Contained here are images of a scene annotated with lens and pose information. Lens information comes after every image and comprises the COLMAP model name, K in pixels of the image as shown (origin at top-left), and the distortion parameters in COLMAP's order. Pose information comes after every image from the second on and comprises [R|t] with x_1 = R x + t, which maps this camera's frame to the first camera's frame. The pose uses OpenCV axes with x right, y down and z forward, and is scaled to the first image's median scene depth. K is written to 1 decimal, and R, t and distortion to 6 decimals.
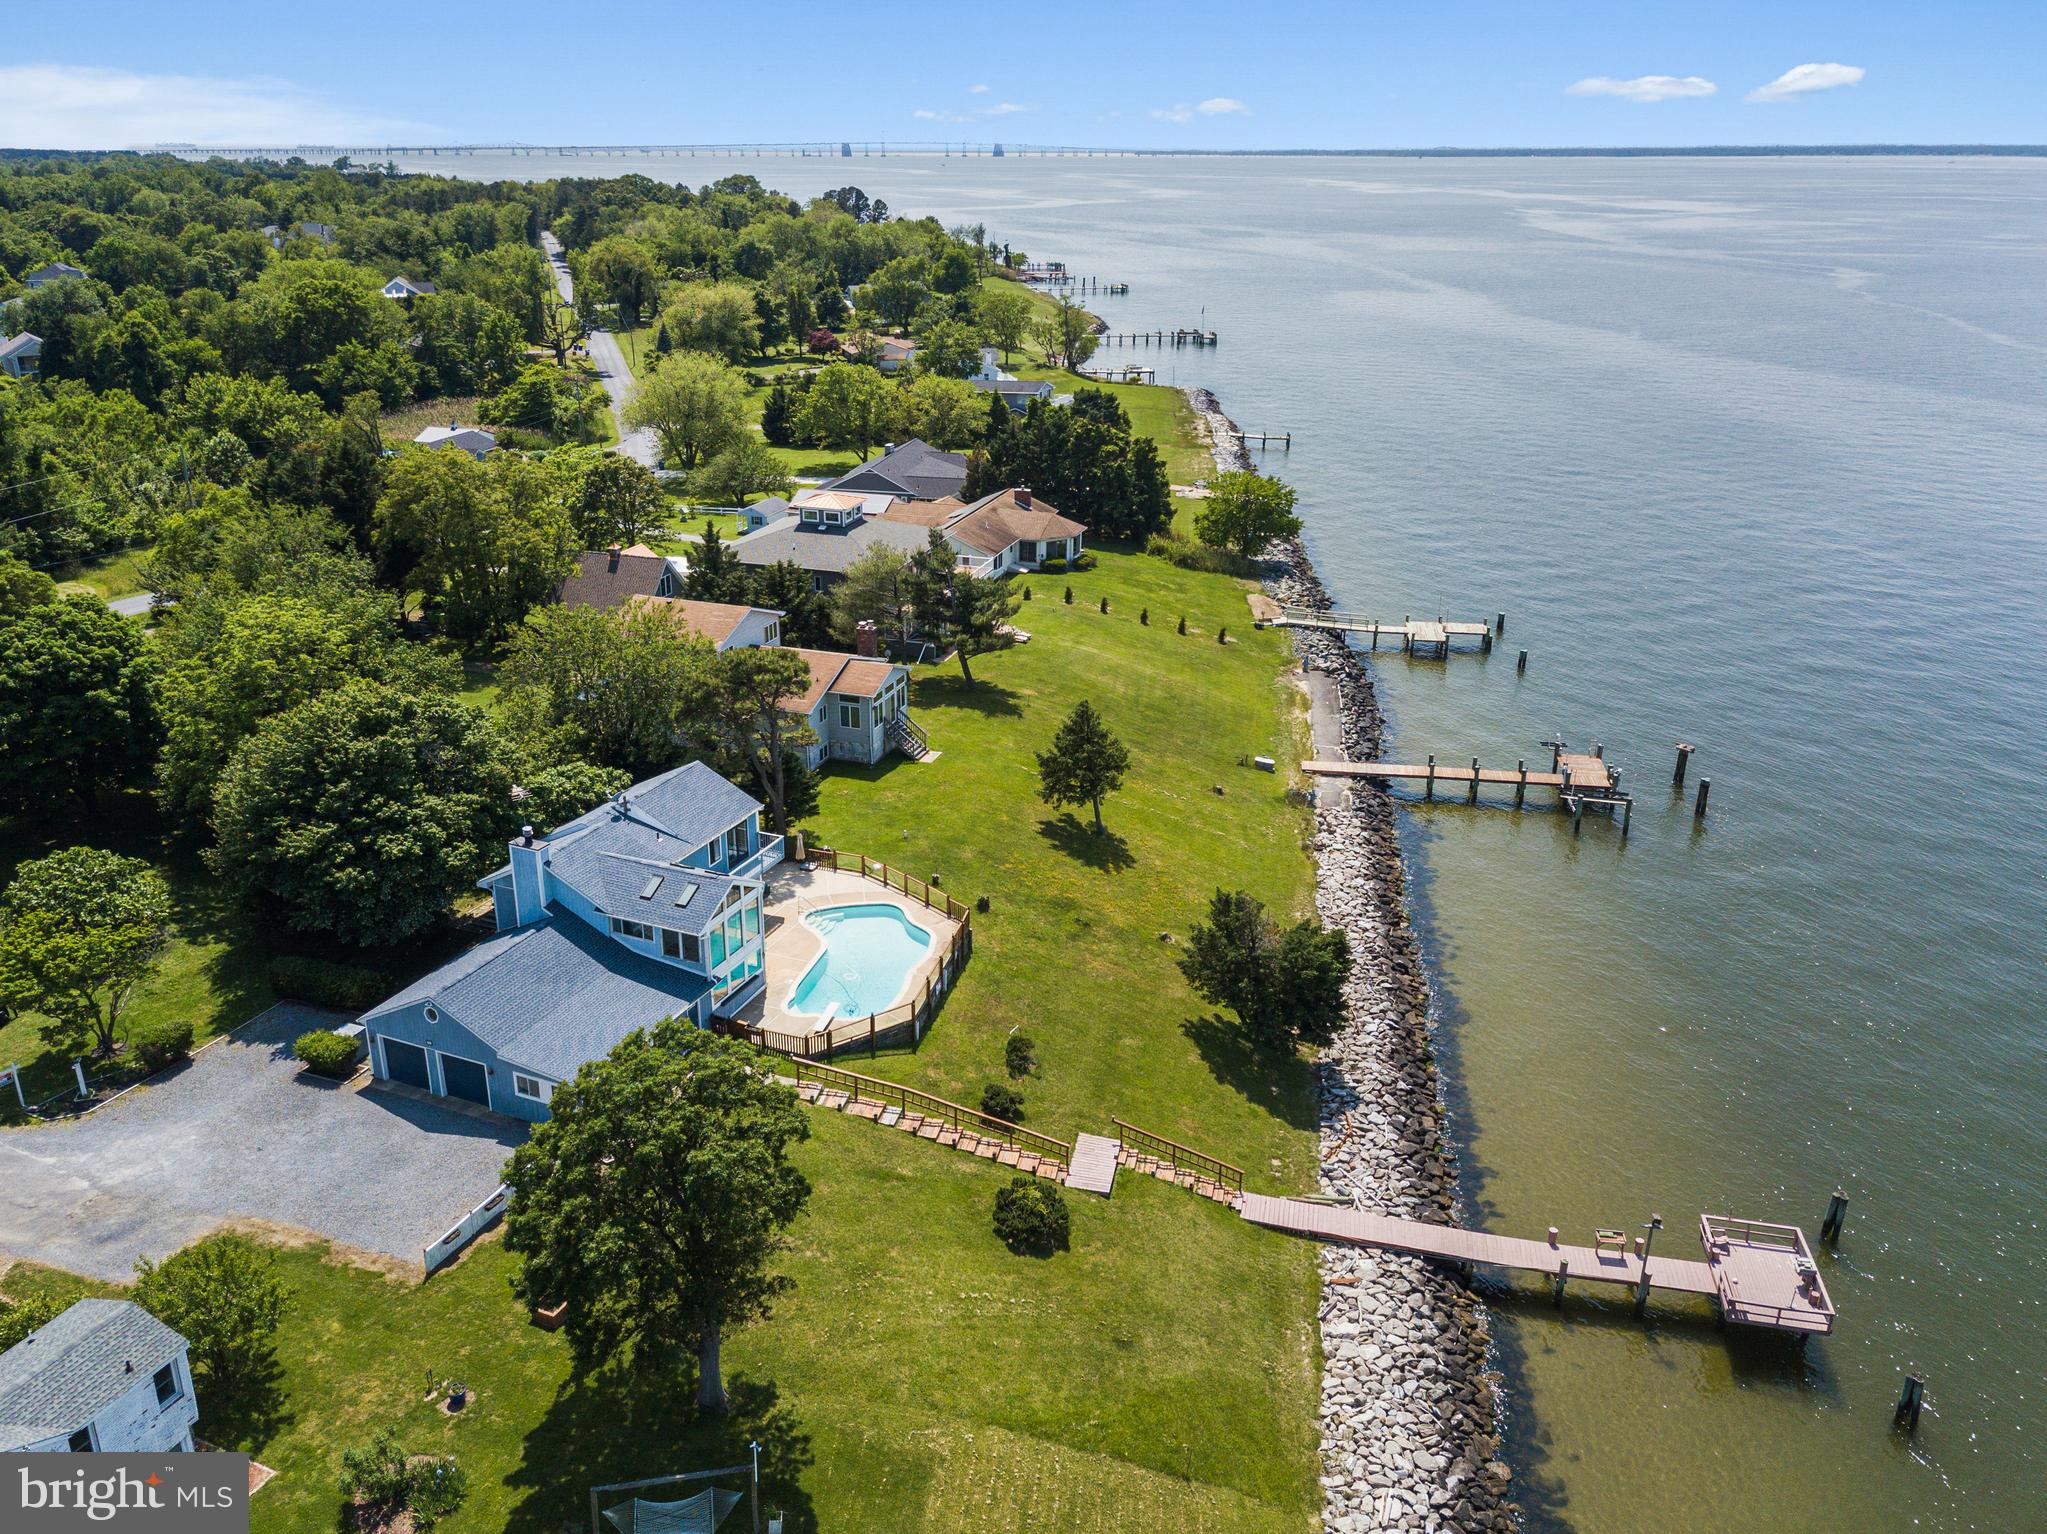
lens RADIAL K [[1605.4, 0, 1033.7], [0, 1605.4, 772.1], [0, 0, 1]] dist [0.035486, 0.000971]
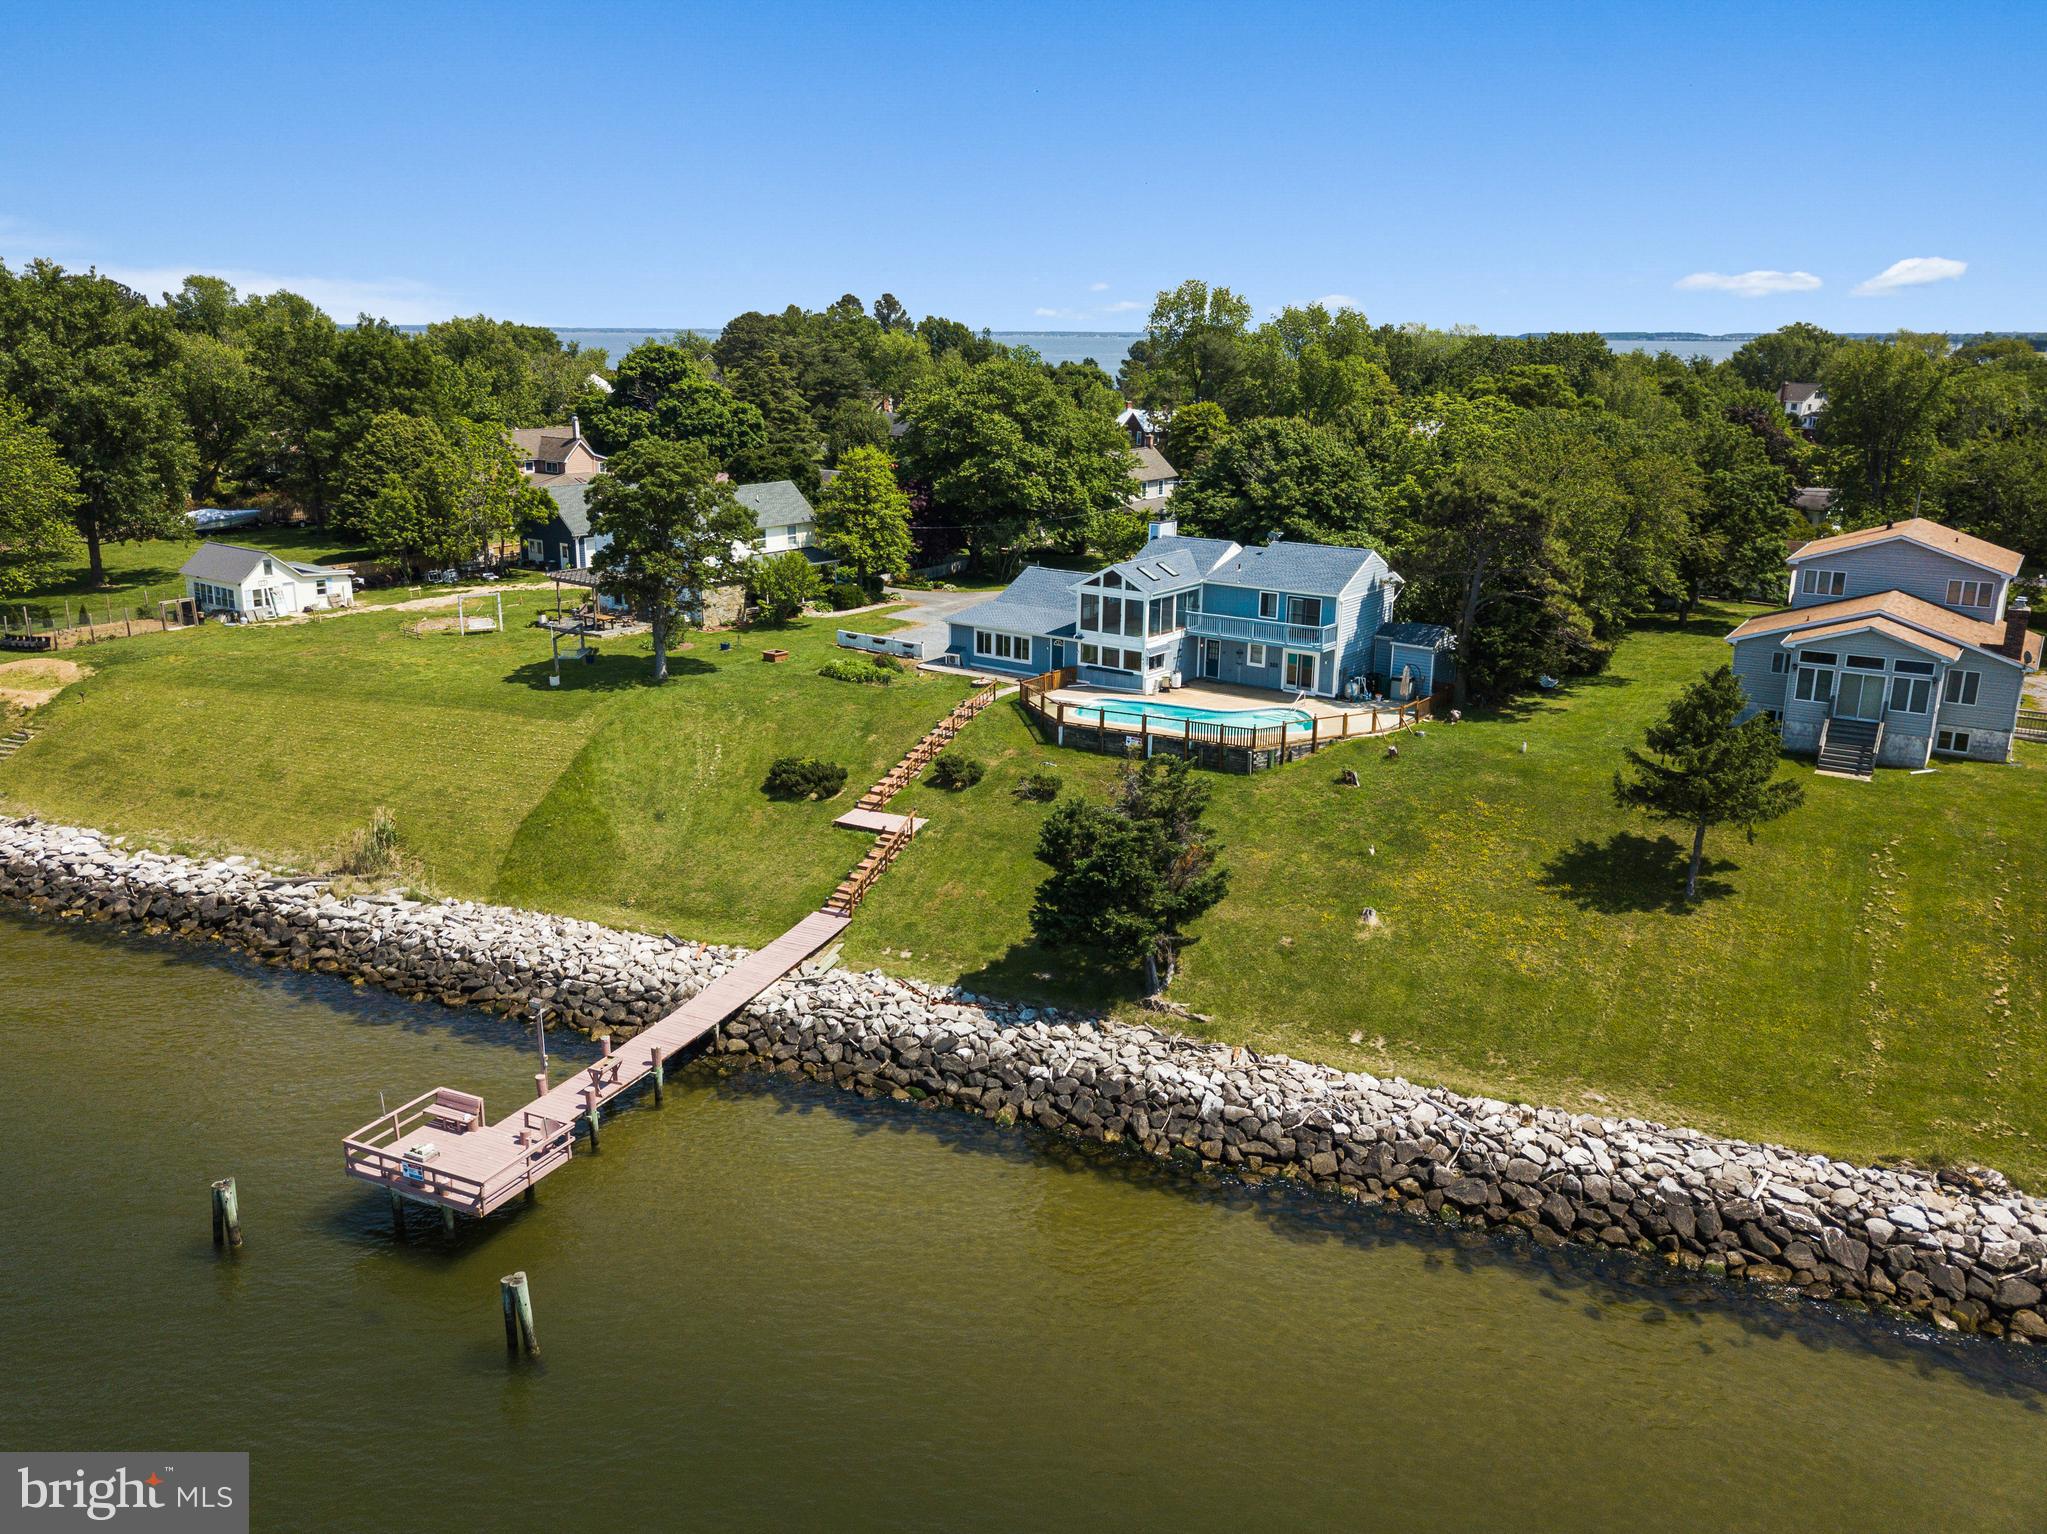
lens RADIAL K [[1605.4, 0, 984.6], [0, 1605.4, 777.5], [0, 0, 1]] dist [0.035486, 0.000971]
pose [[-0.274131, 0.247496, -0.929300, 0.771919], [-0.359285, 0.869990, 0.337684, -0.126586], [0.892057, 0.426454, -0.149570, 0.942334]]
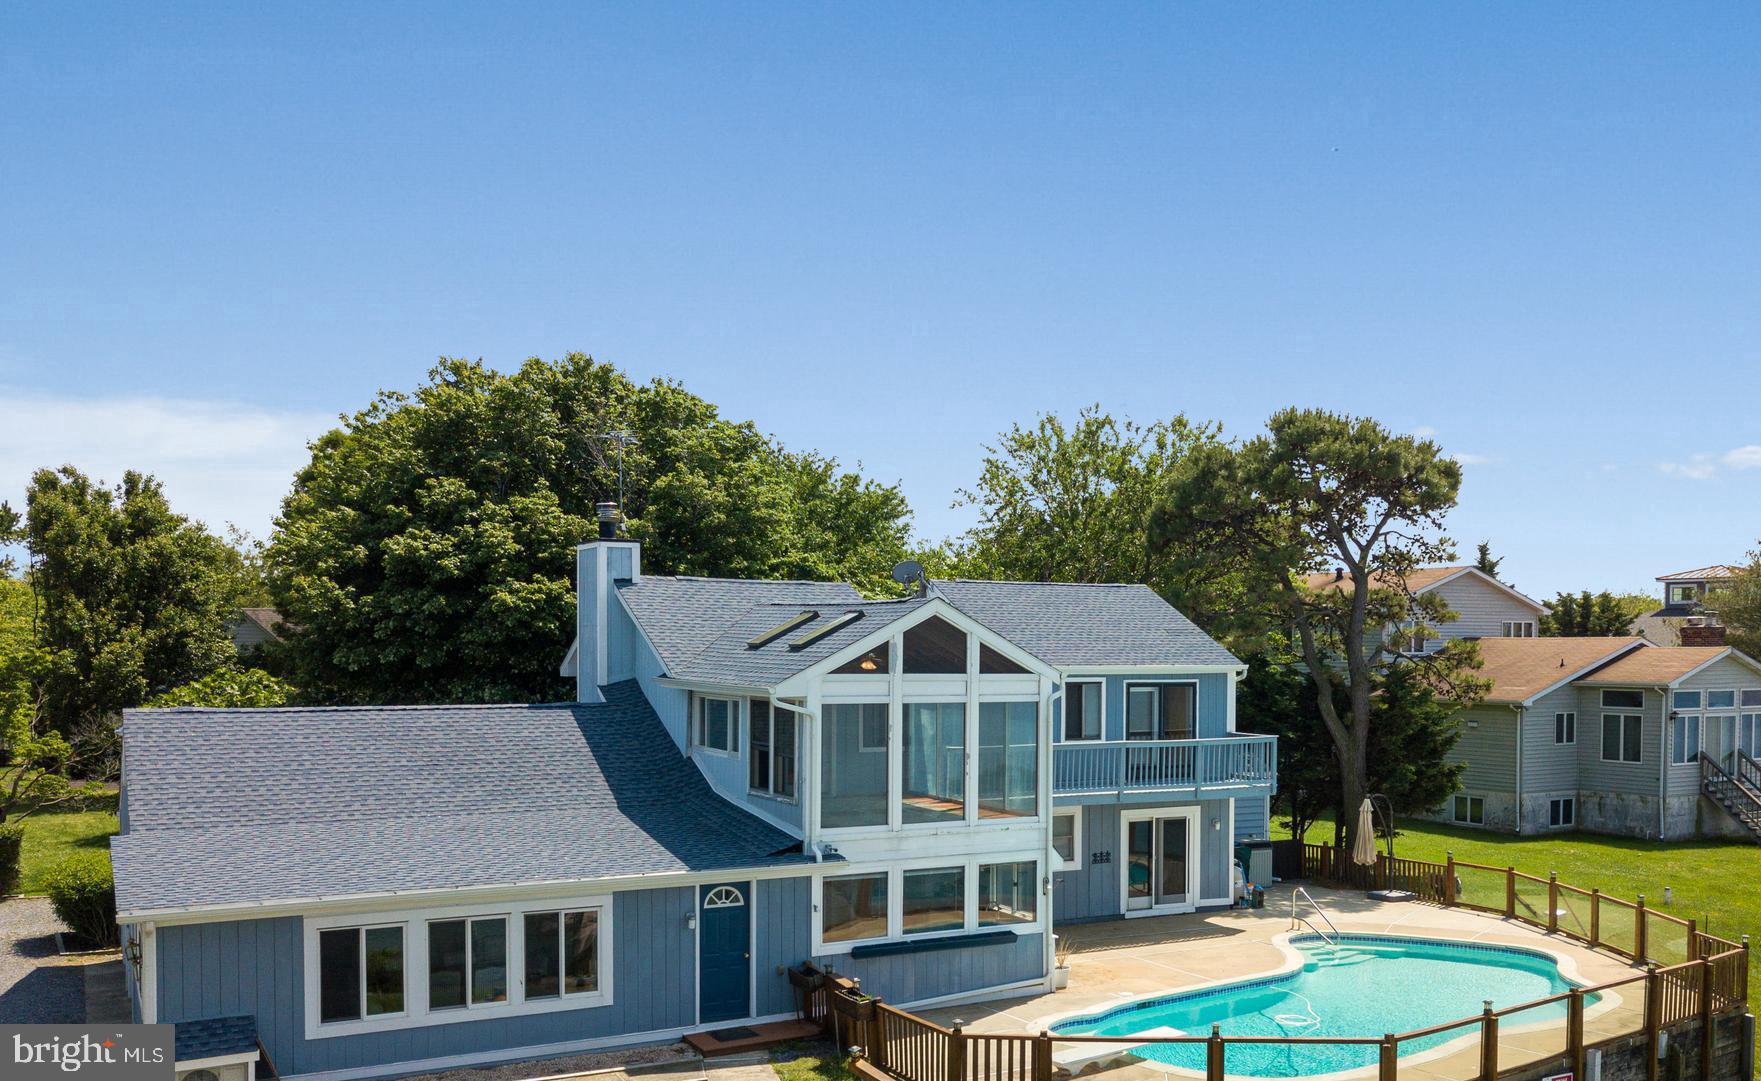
lens RADIAL K [[1598.1, 0, 1001.4], [0, 1598.1, 677.2], [0, 0, 1]] dist [0.039253, 0.000000]
pose [[0.801005, 0.006141, -0.598626, 0.031091], [-0.216059, 0.935518, -0.279507, 0.146800], [0.558309, 0.353225, 0.750682, 0.610384]]
